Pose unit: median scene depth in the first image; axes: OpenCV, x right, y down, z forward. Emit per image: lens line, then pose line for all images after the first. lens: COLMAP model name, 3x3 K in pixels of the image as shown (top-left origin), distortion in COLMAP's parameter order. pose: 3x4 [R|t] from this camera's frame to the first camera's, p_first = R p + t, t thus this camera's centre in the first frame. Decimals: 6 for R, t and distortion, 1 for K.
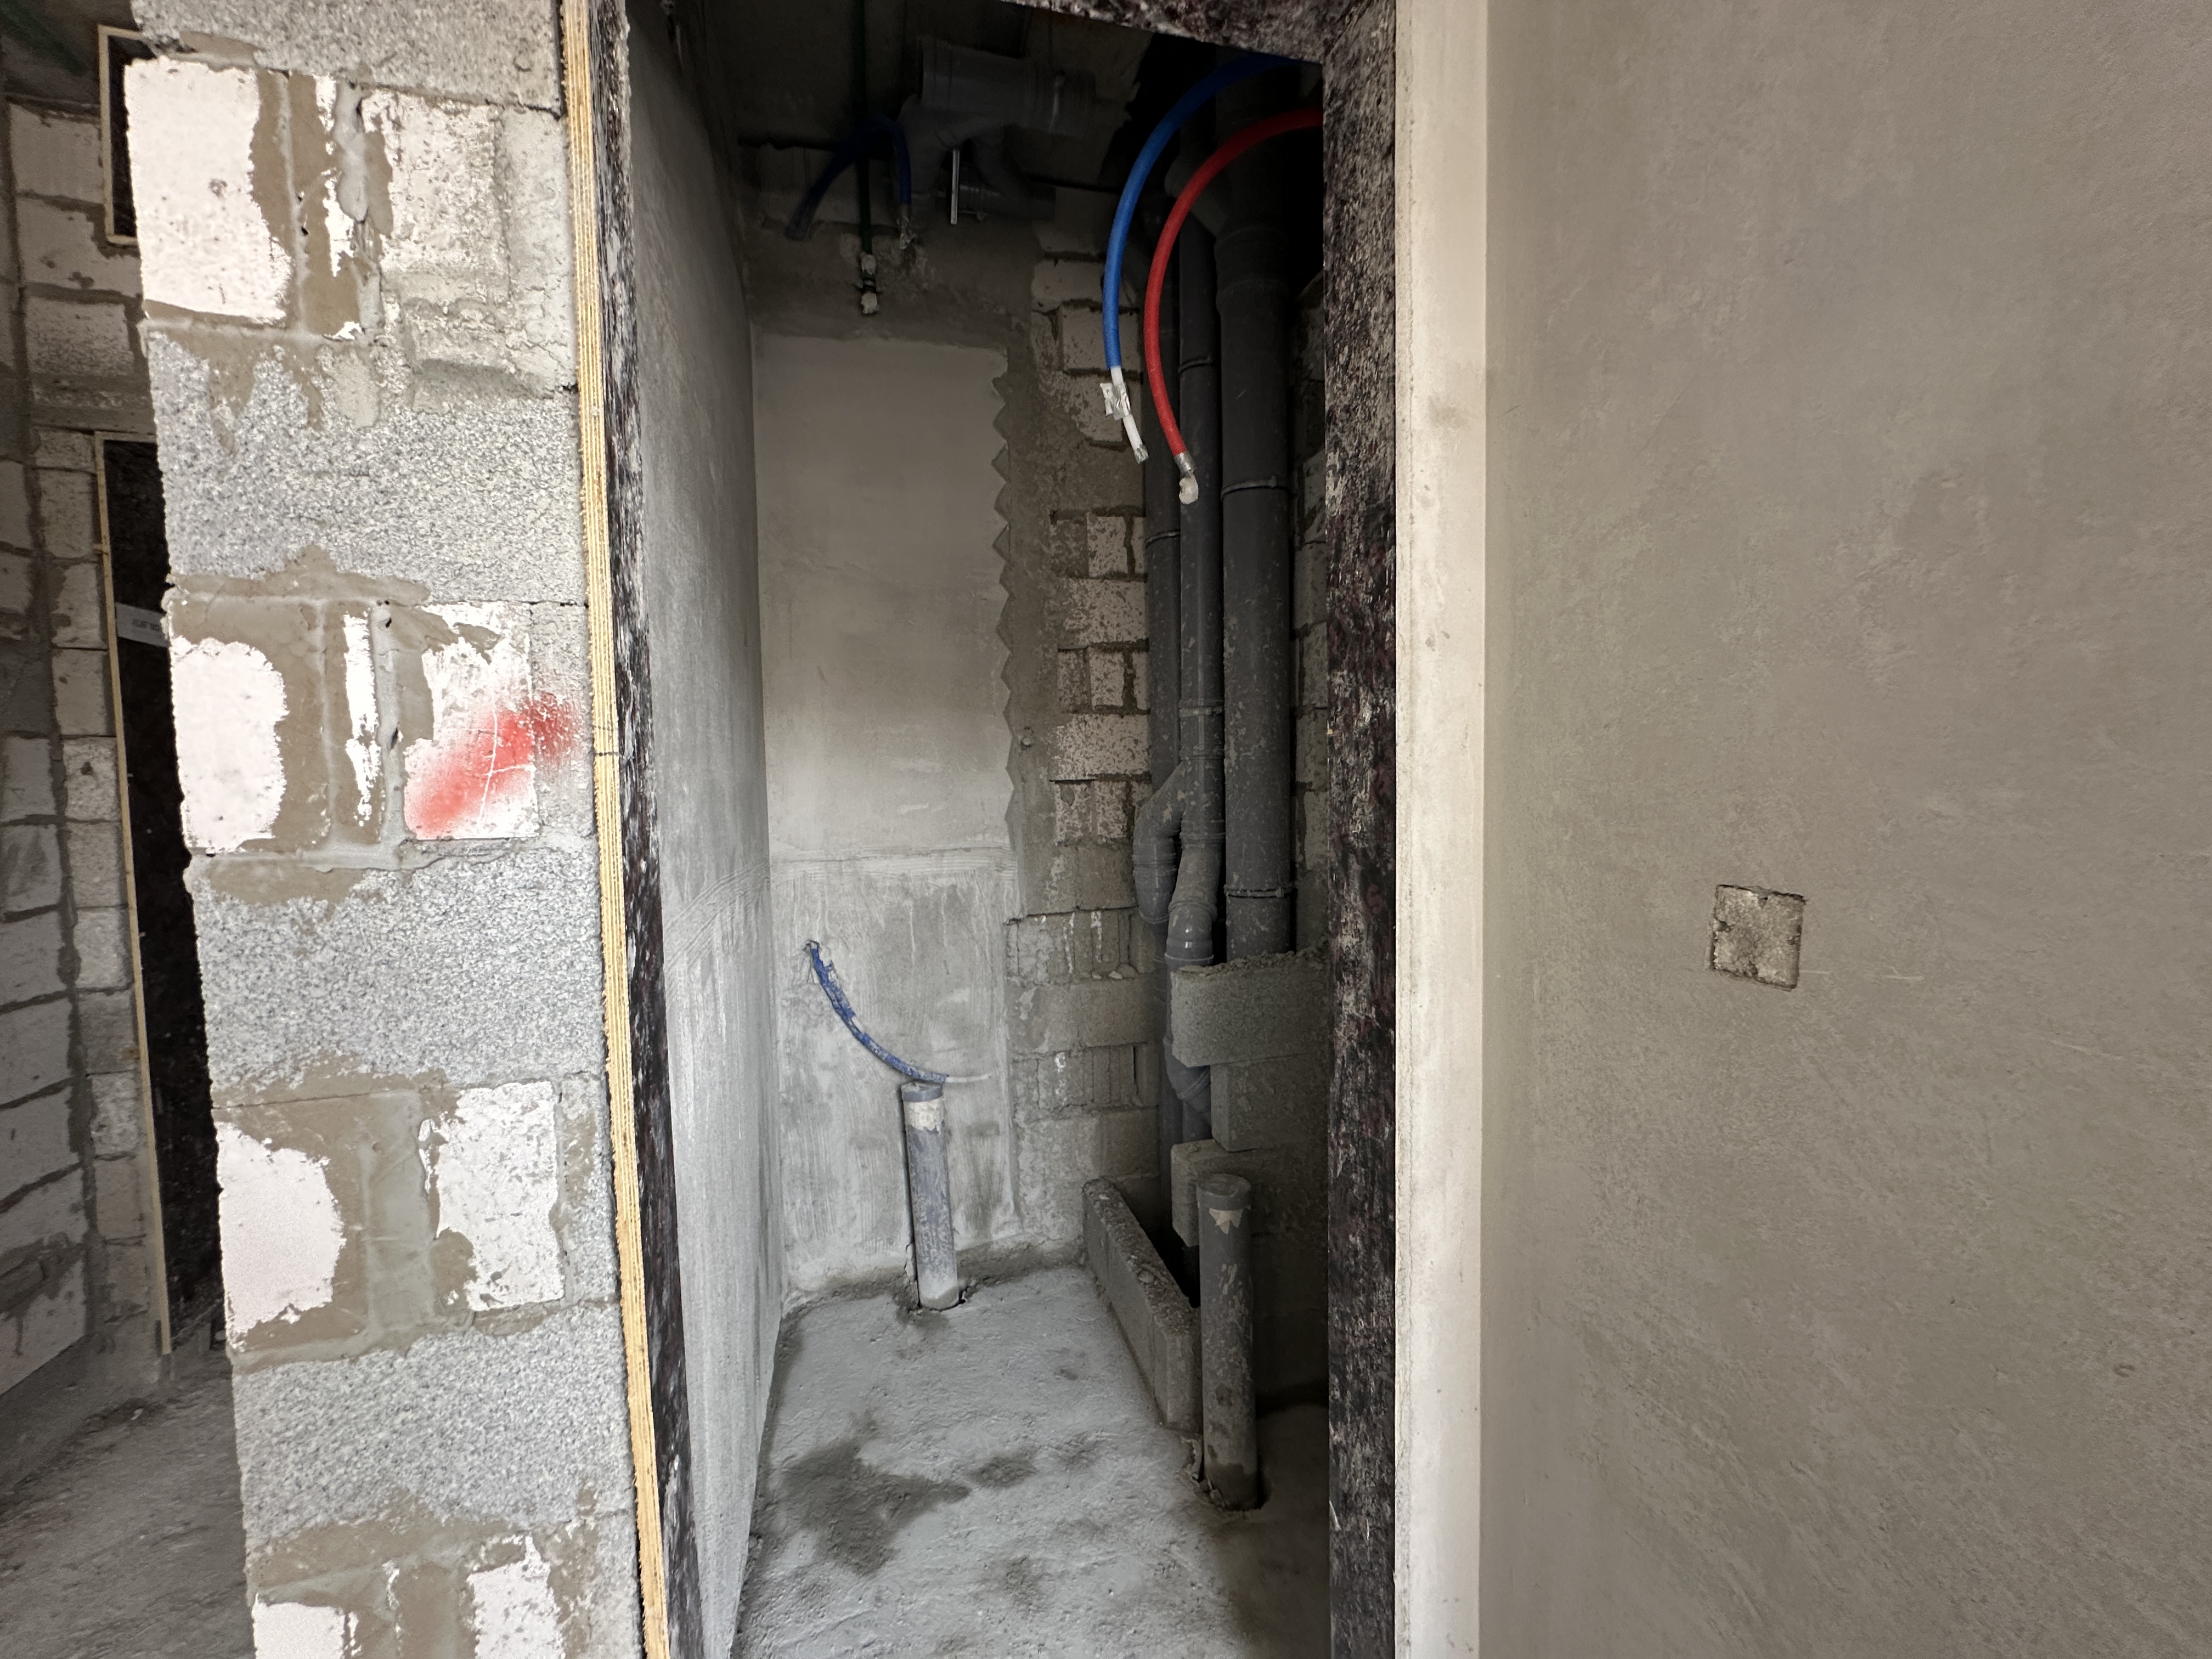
lens RADIAL K [[894.1, 0, 1106.9], [0, 894.1, 832.6], [0, 0, 1]] dist [-0.000815, -0.000052]
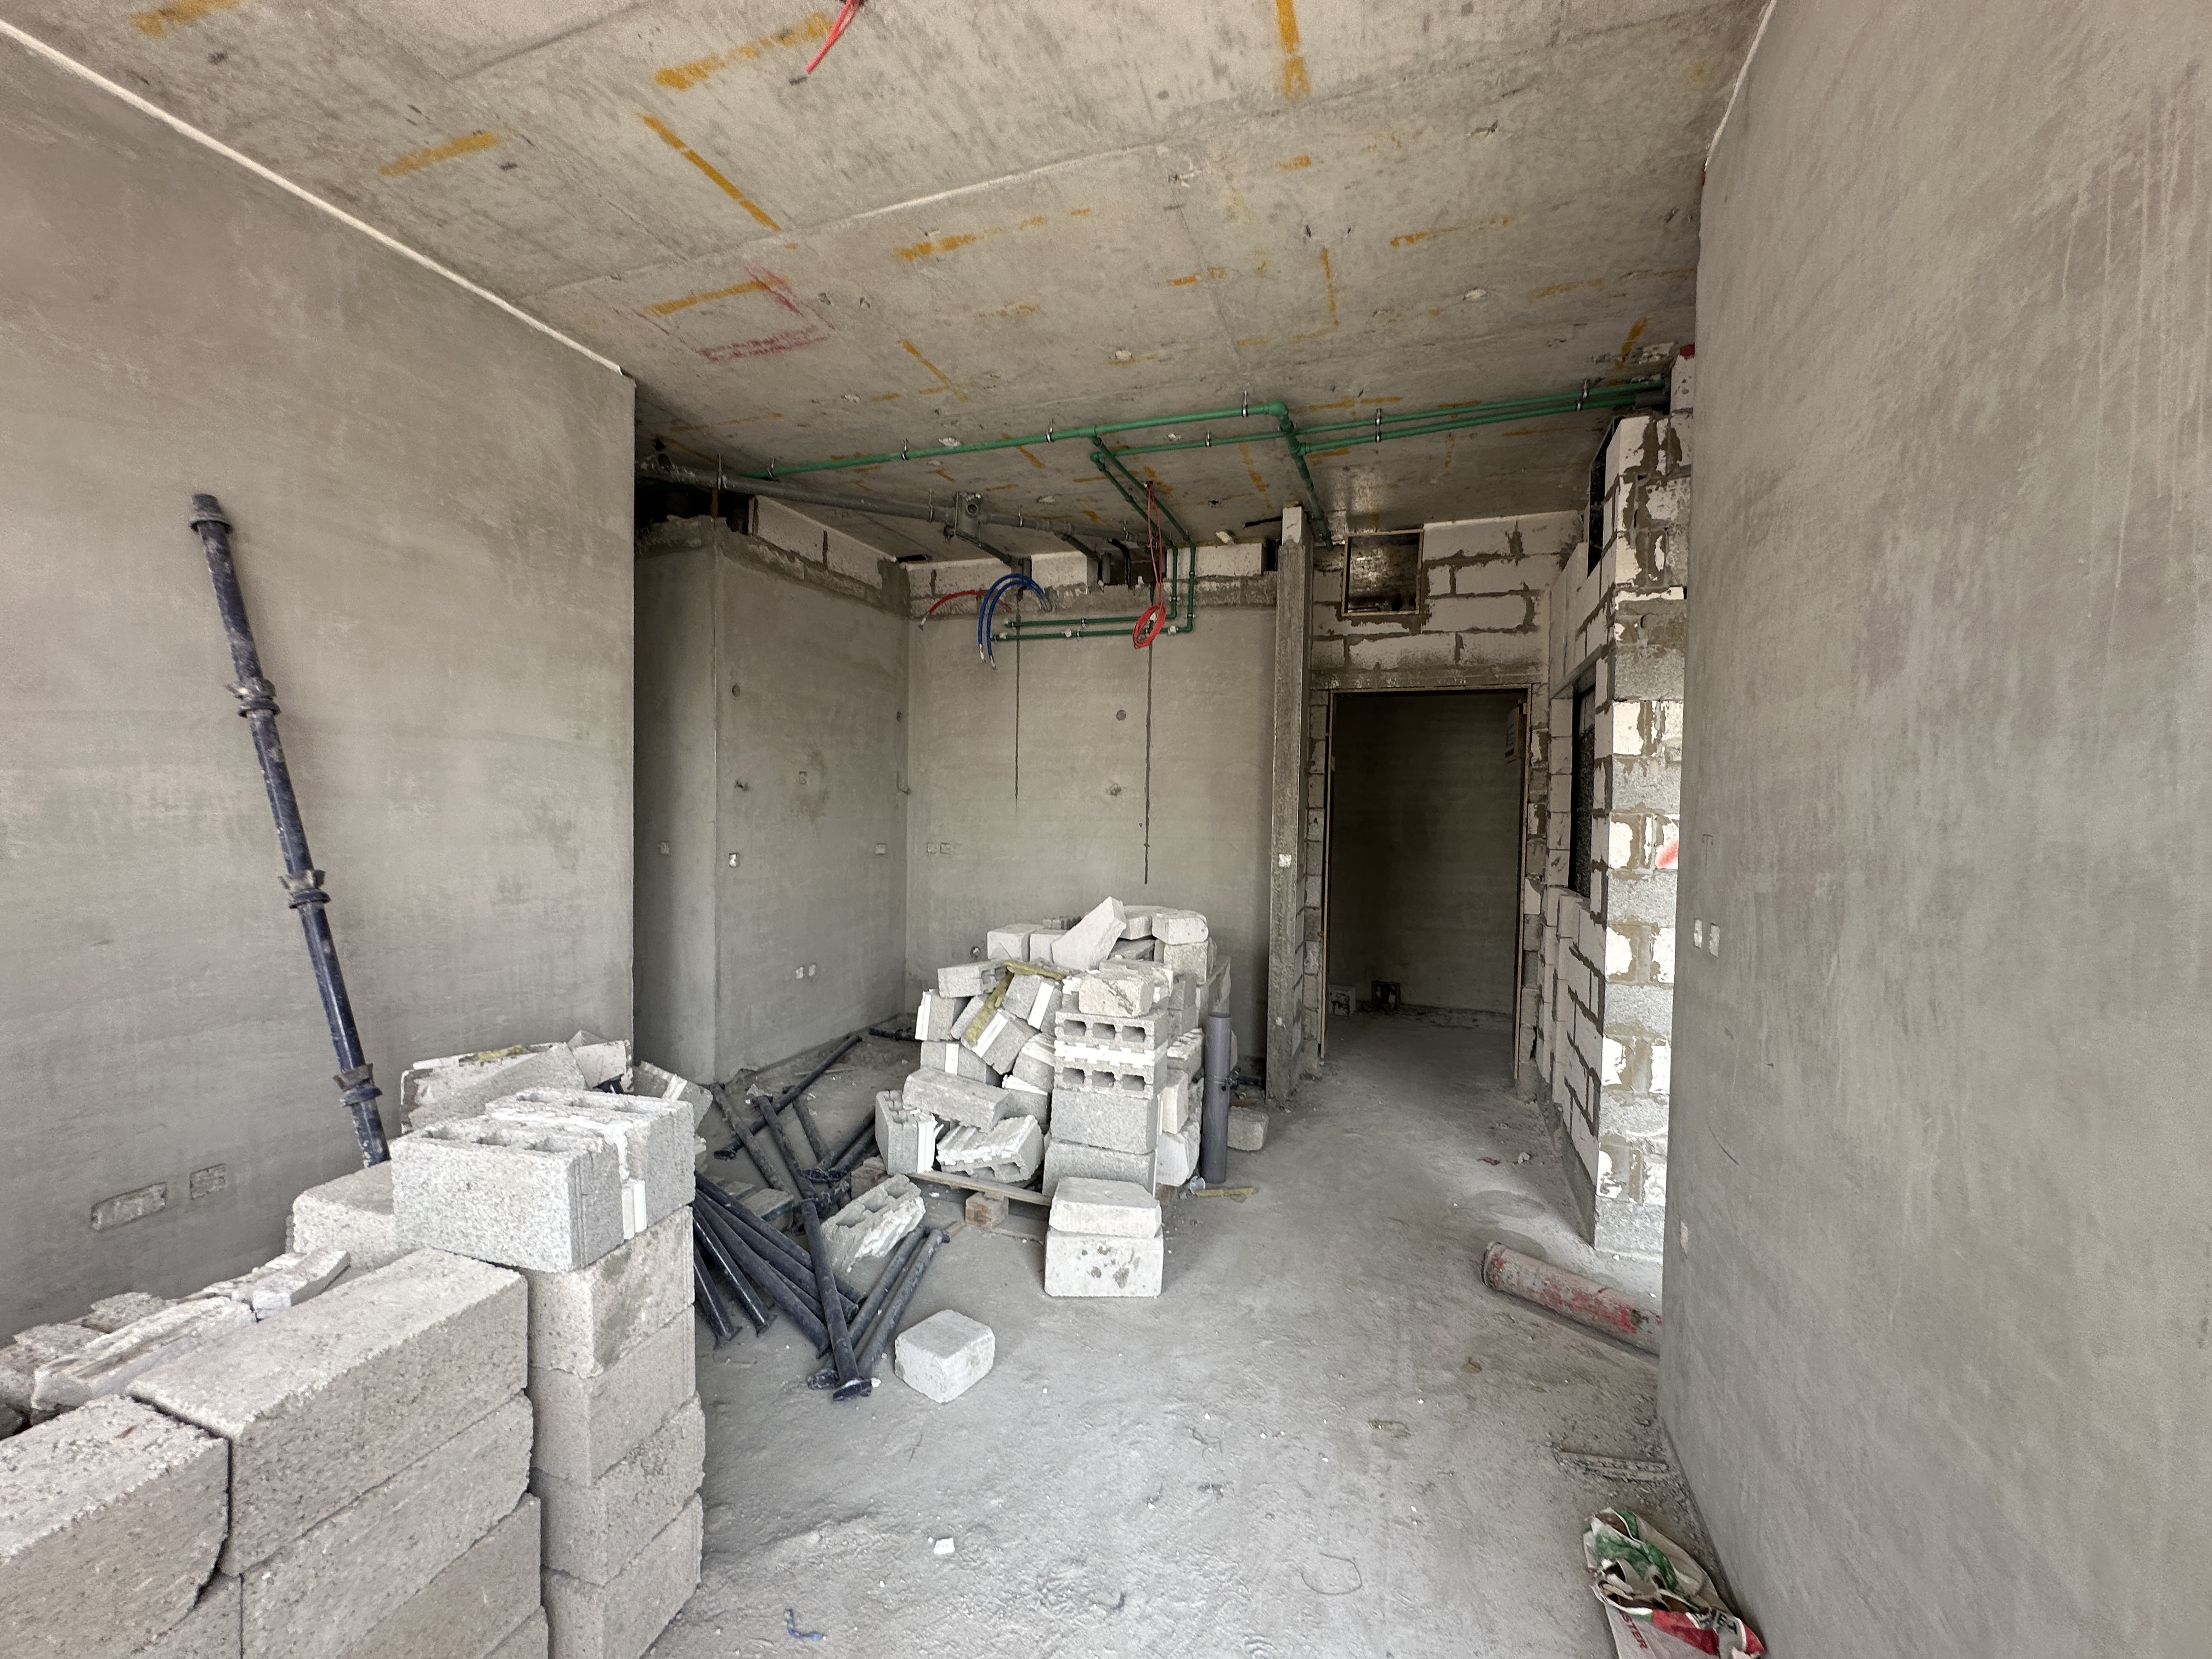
lens RADIAL K [[894.1, 0, 1101.3], [0, 894.1, 832.0], [0, 0, 1]] dist [-0.000815, -0.000052]
pose [[0.817911, 0.051826, -0.573006, -0.508304], [-0.064155, 0.997939, -0.001317, 0.011343], [0.571757, 0.037838, 0.819550, -4.140615]]
